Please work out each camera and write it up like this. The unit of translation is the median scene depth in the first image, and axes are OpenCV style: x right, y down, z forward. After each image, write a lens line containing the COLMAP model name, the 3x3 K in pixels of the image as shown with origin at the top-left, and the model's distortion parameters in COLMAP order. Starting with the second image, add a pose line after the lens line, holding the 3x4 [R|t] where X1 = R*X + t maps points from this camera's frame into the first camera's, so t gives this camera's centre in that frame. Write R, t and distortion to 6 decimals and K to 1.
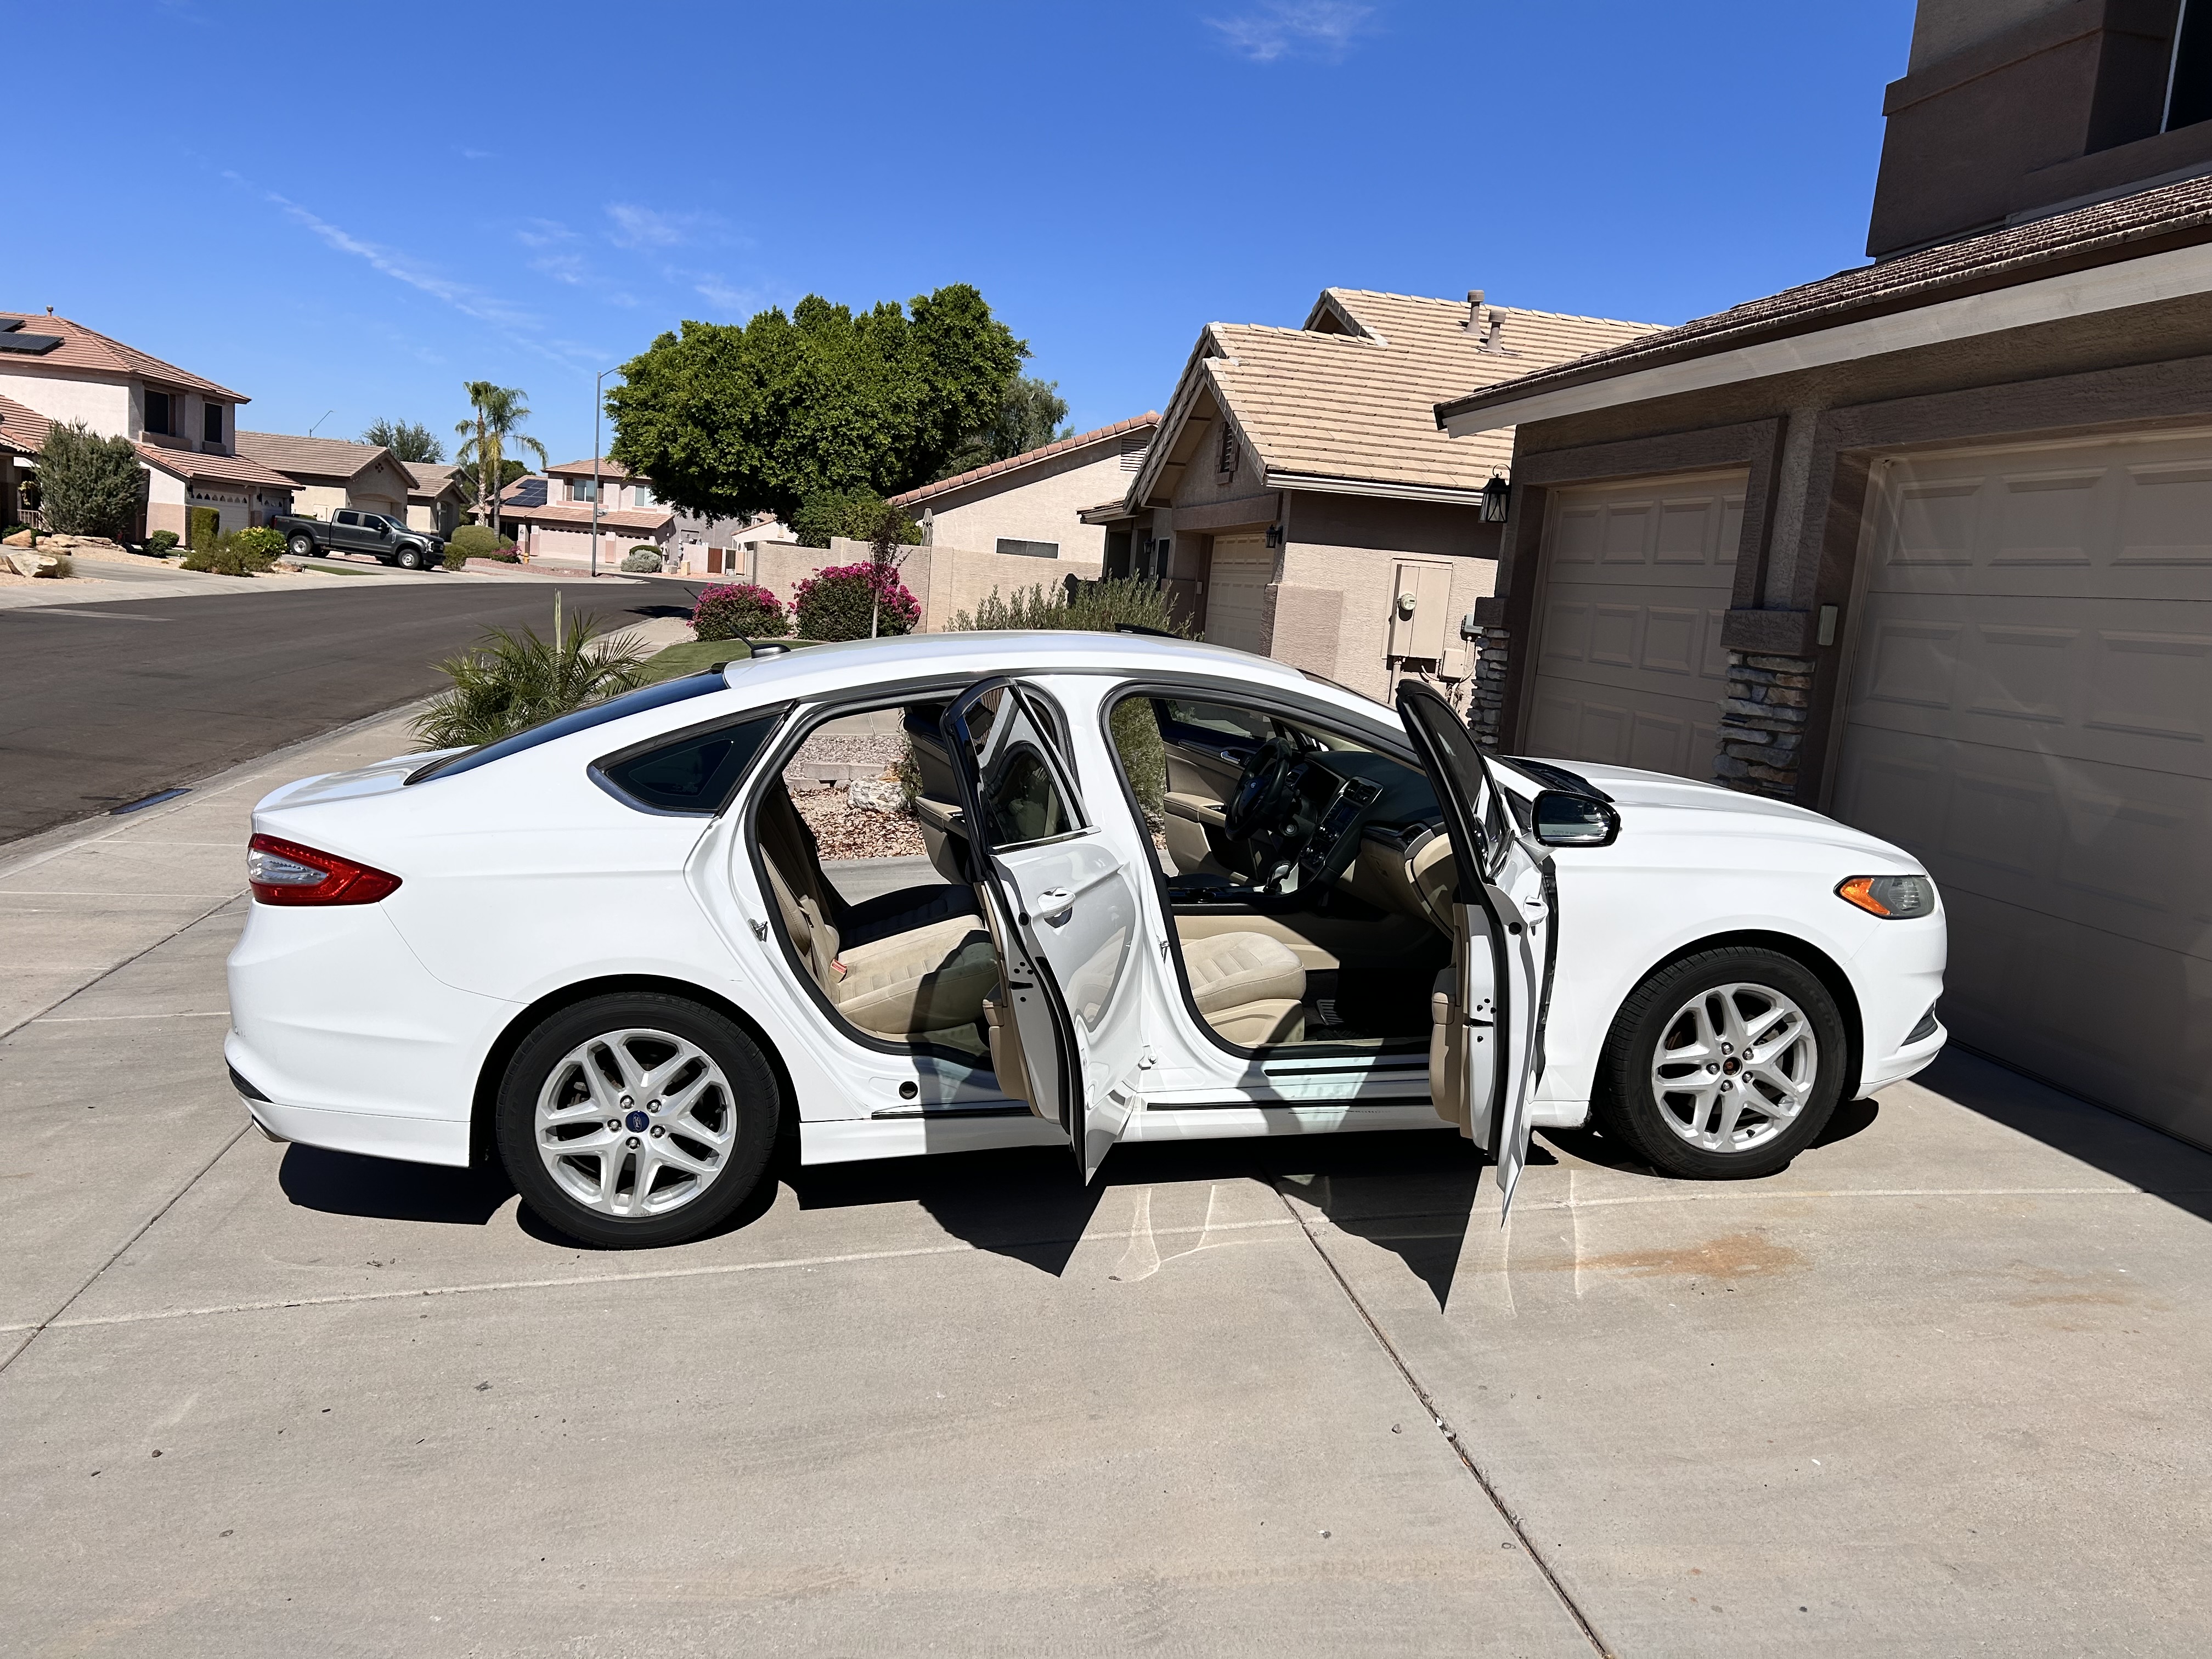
lens RADIAL K [[1660.5, 0, 1106.0], [0, 1660.5, 829.5], [0, 0, 1]] dist [0.056190, -0.082793]
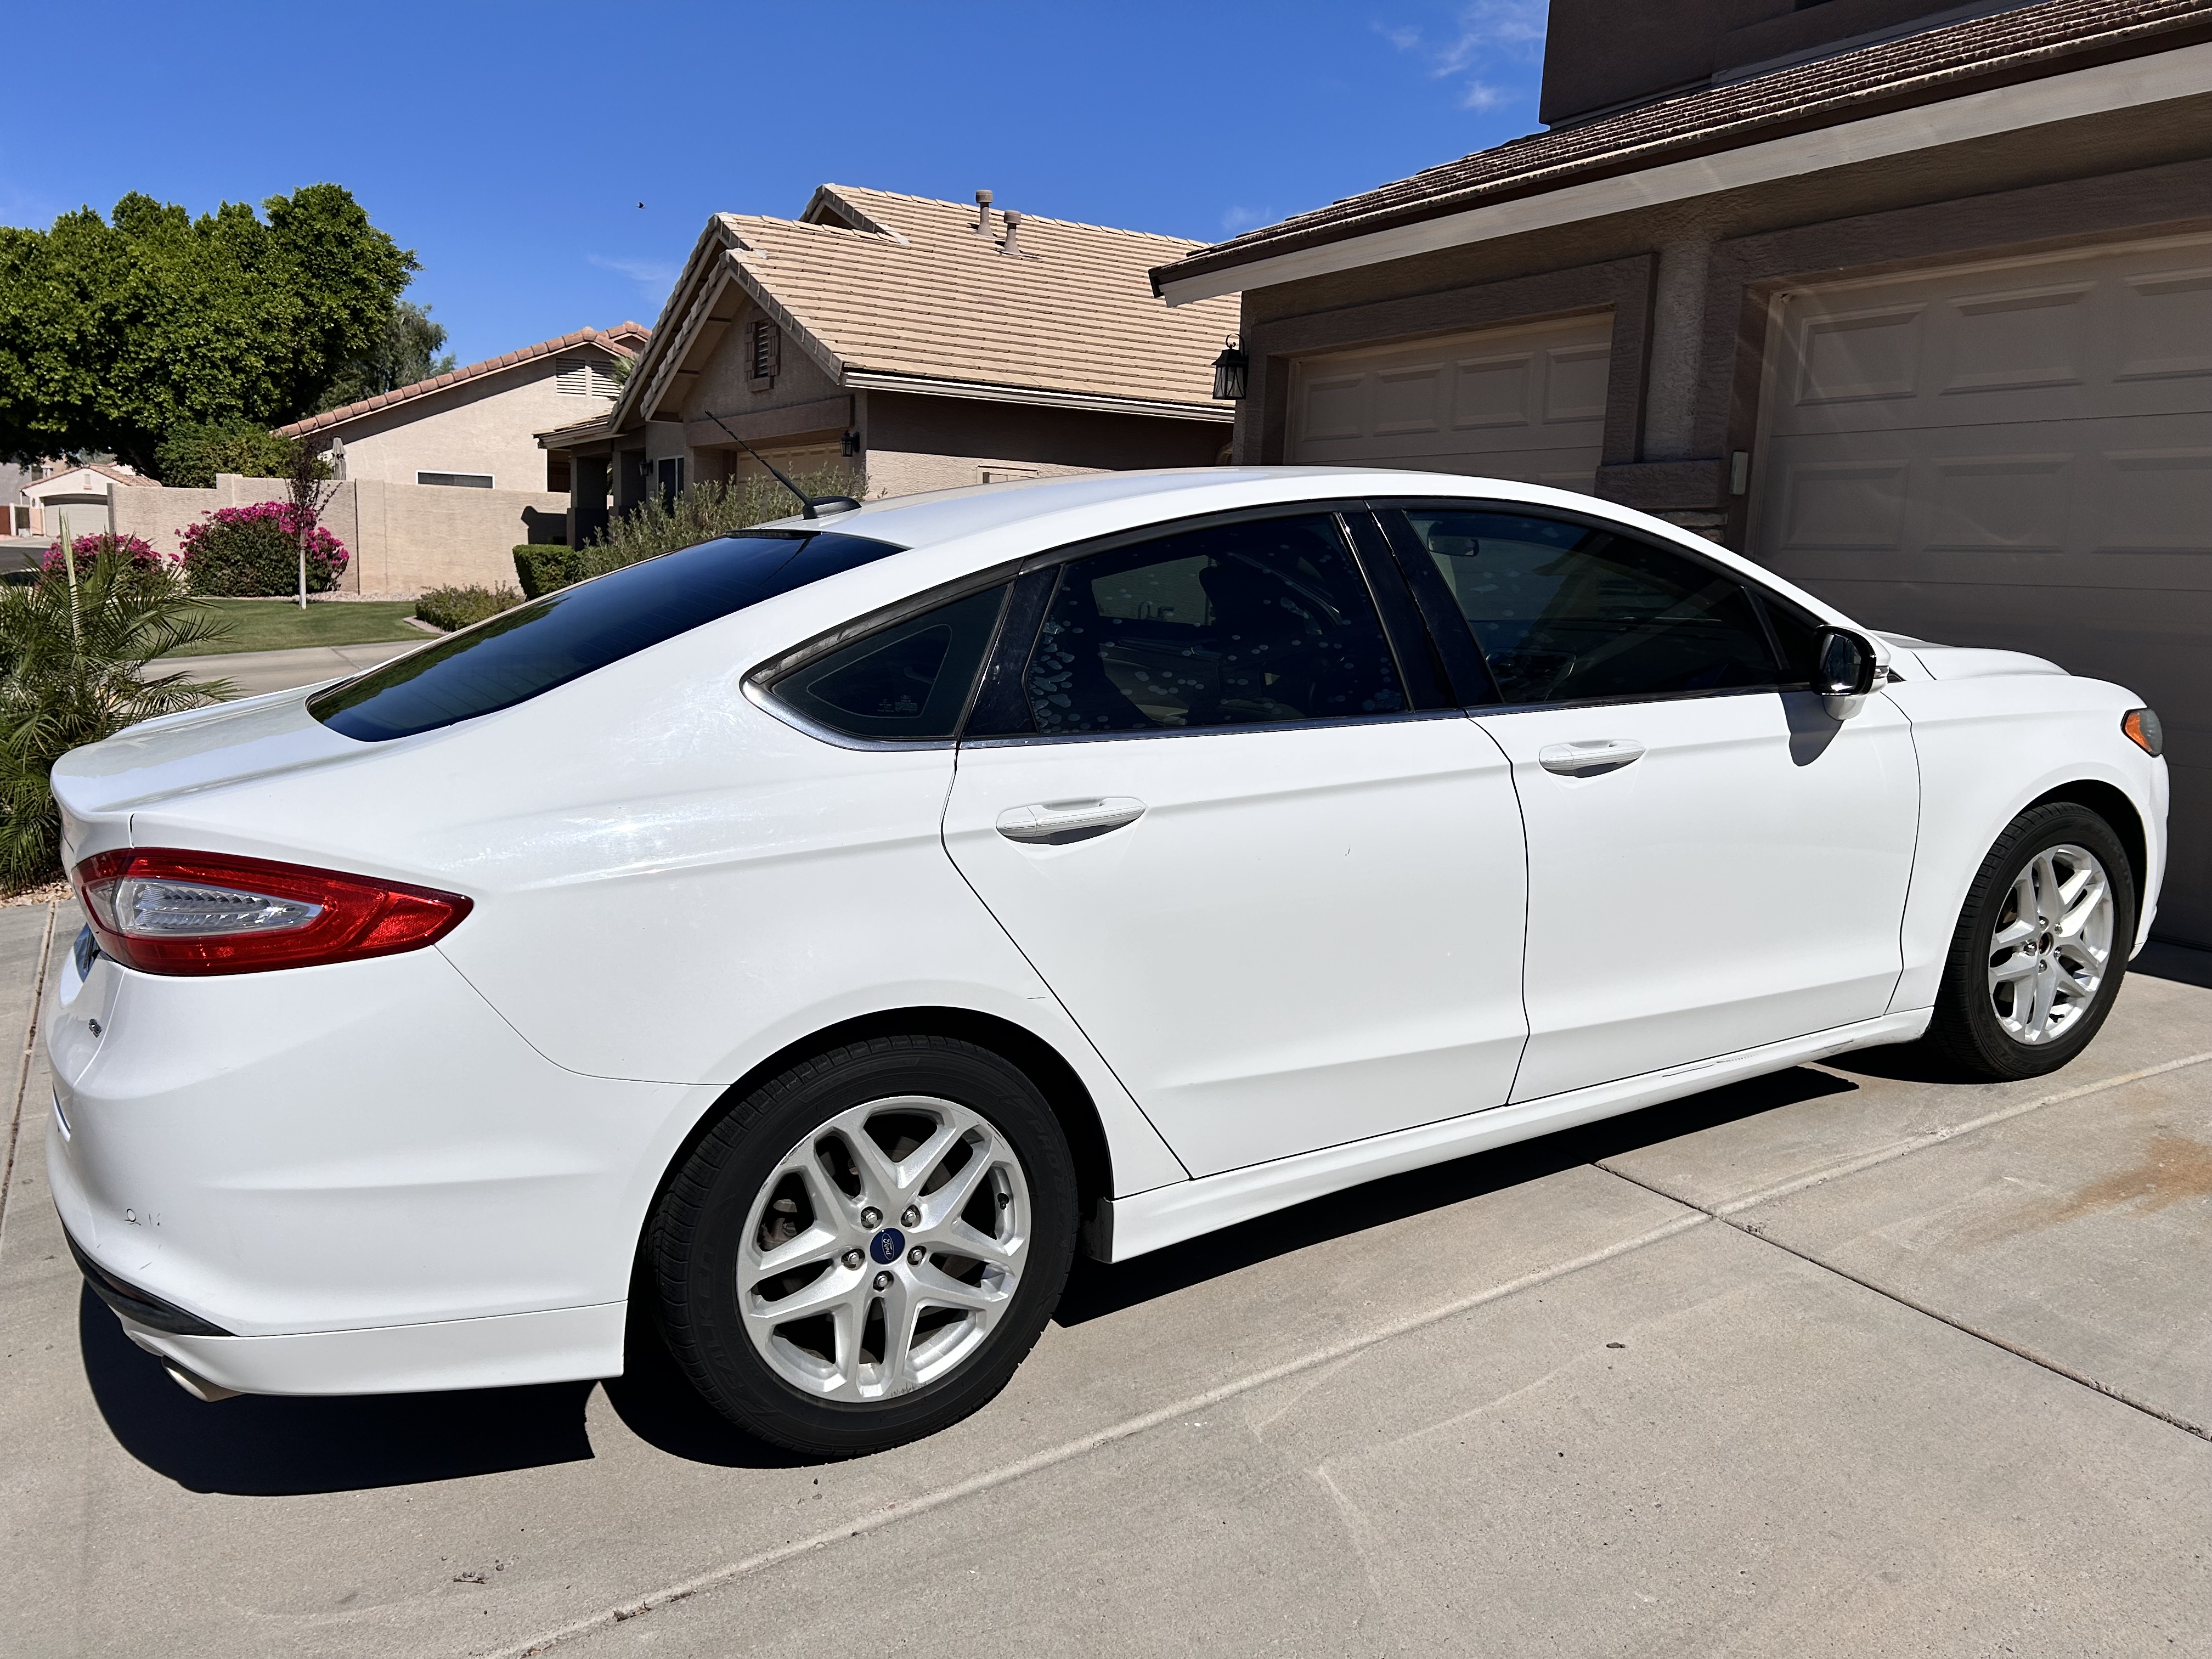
lens RADIAL K [[1663.9, 0, 1110.5], [0, 1663.9, 819.6], [0, 0, 1]] dist [0.051726, -0.065944]
pose [[0.936352, -0.097893, 0.337138, -0.093669], [0.087810, 0.995117, 0.045067, -0.000694], [-0.339904, -0.012594, 0.940376, 0.092440]]
